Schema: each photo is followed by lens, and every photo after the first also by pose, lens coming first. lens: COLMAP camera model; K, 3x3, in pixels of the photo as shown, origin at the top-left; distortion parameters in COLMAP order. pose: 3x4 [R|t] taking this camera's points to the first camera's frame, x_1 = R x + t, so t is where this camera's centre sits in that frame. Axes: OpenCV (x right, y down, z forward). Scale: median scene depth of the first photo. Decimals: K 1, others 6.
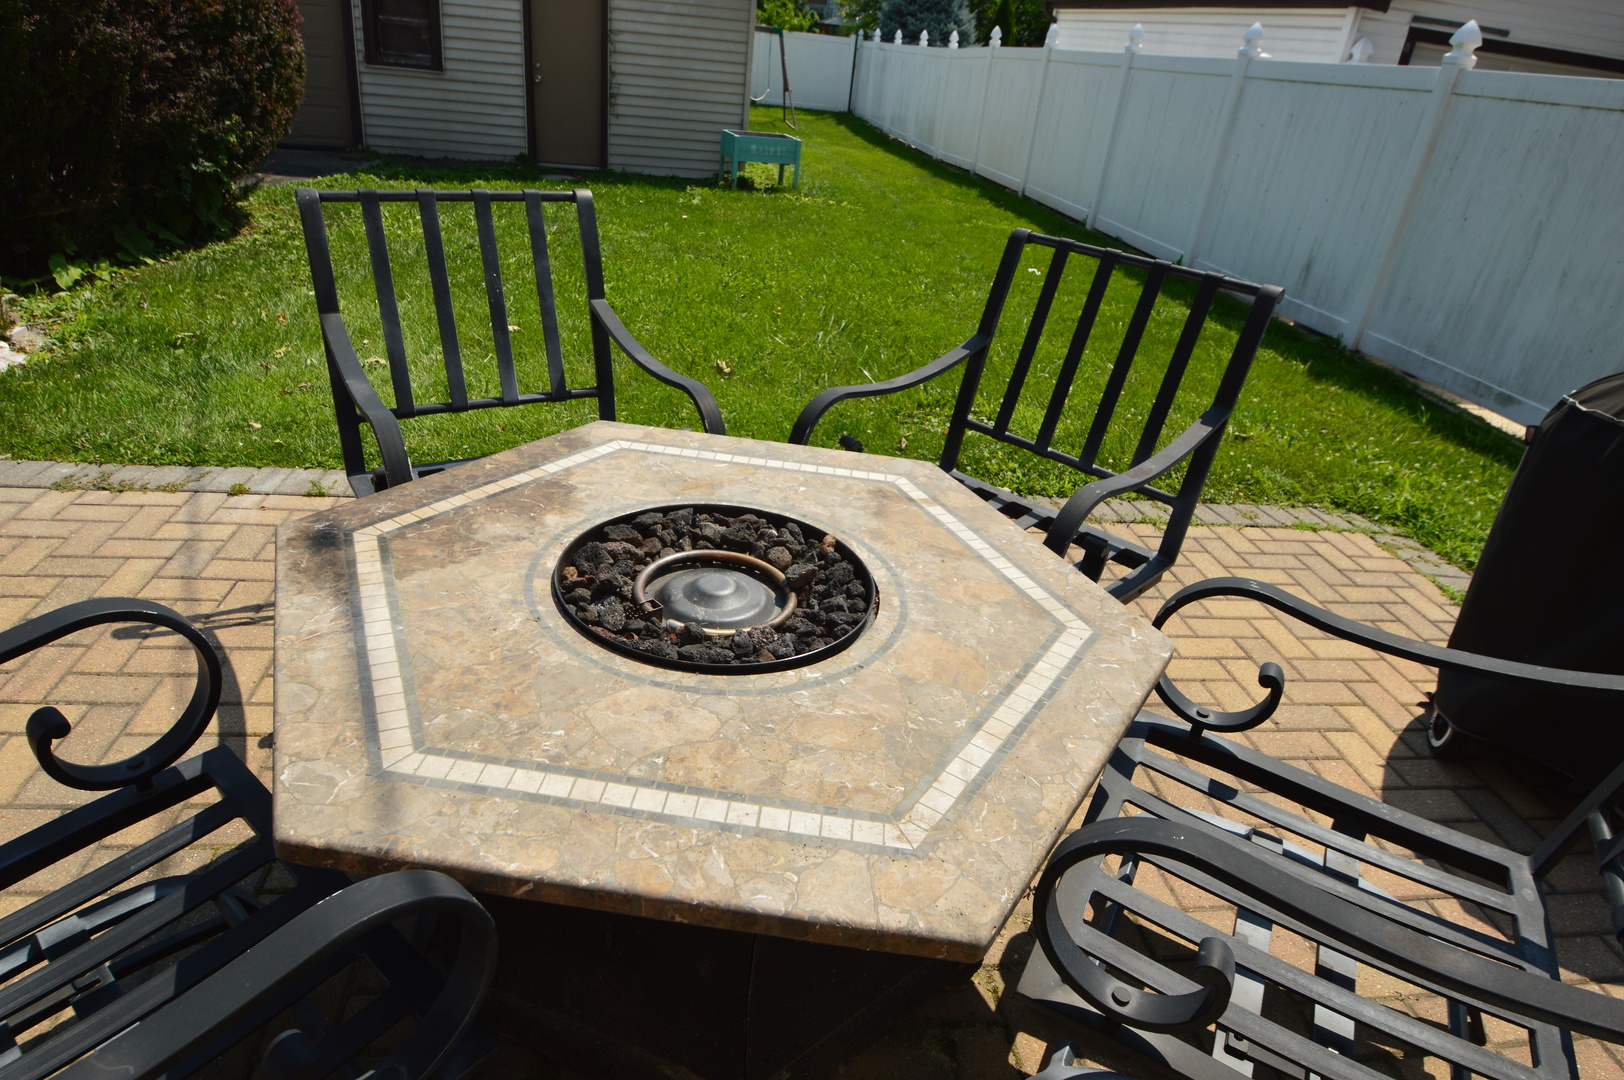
lens RADIAL K [[948.0, 0, 800.6], [0, 948.0, 547.2], [0, 0, 1]] dist [-0.014300, -0.012231]
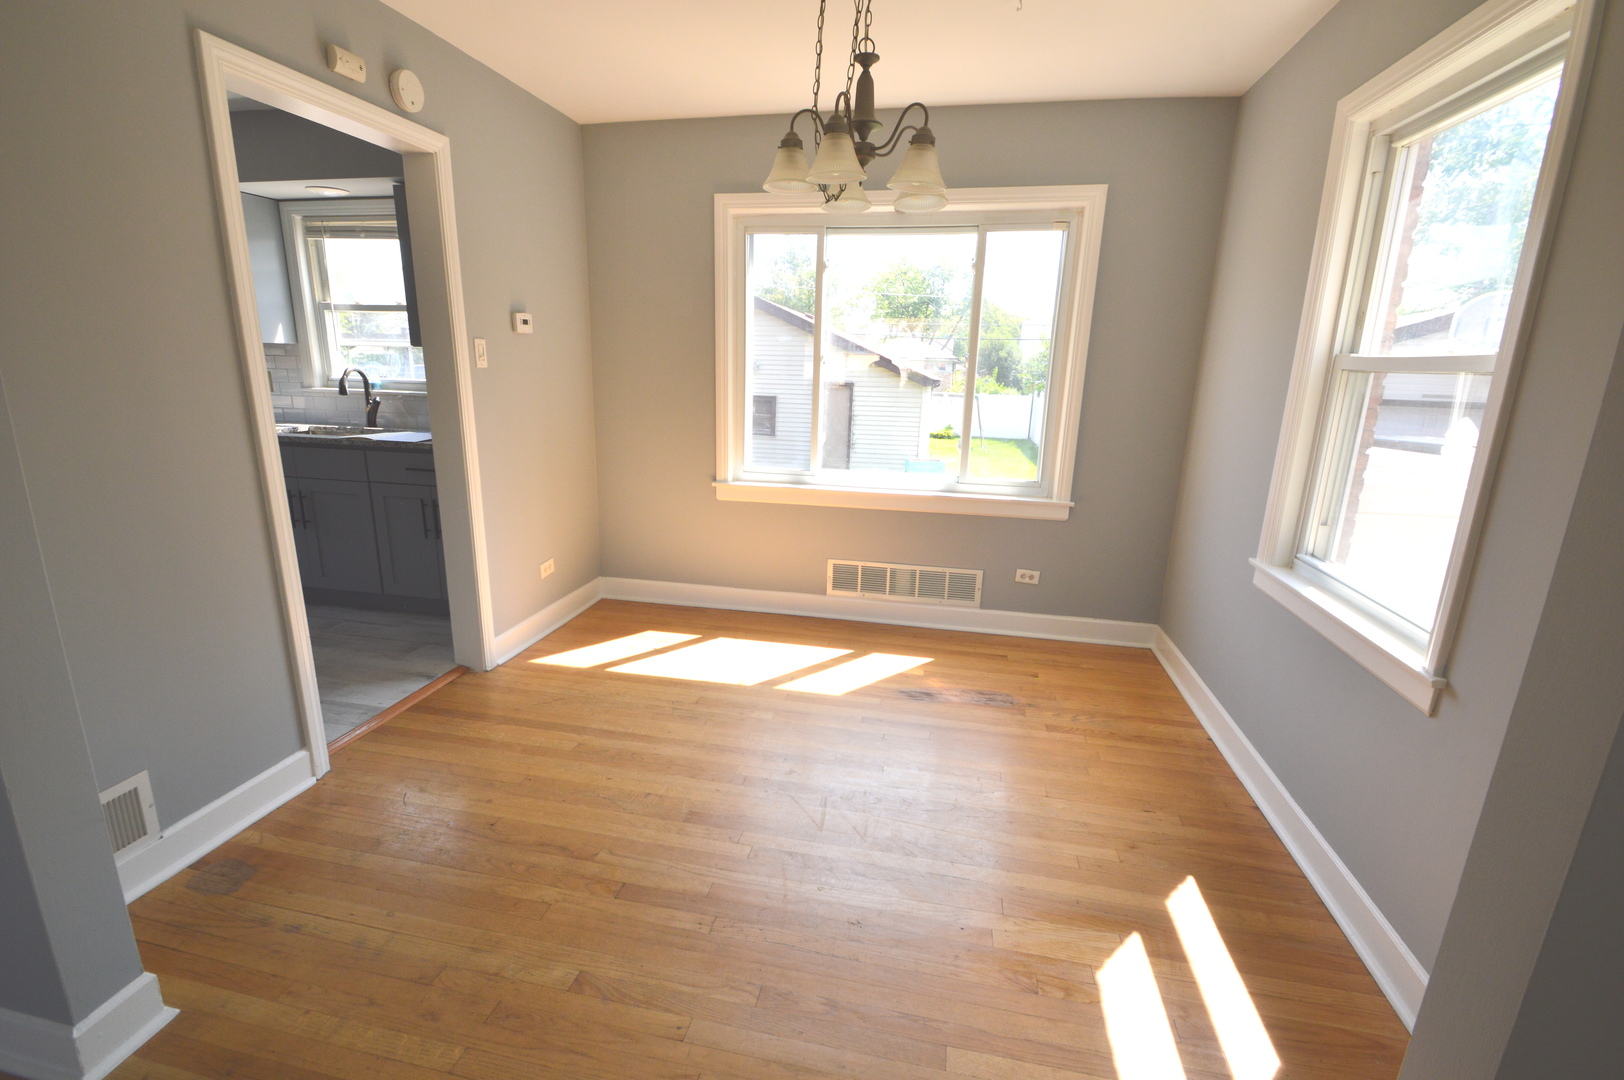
lens RADIAL K [[717.7, 0, 800.6], [0, 717.7, 548.6], [0, 0, 1]] dist [-0.004431, -0.006514]
pose [[0.946586, 0.010626, -0.322278, 0.201516], [-0.098271, 0.961418, -0.256940, 0.151055], [0.307113, 0.274886, 0.911109, -0.393163]]
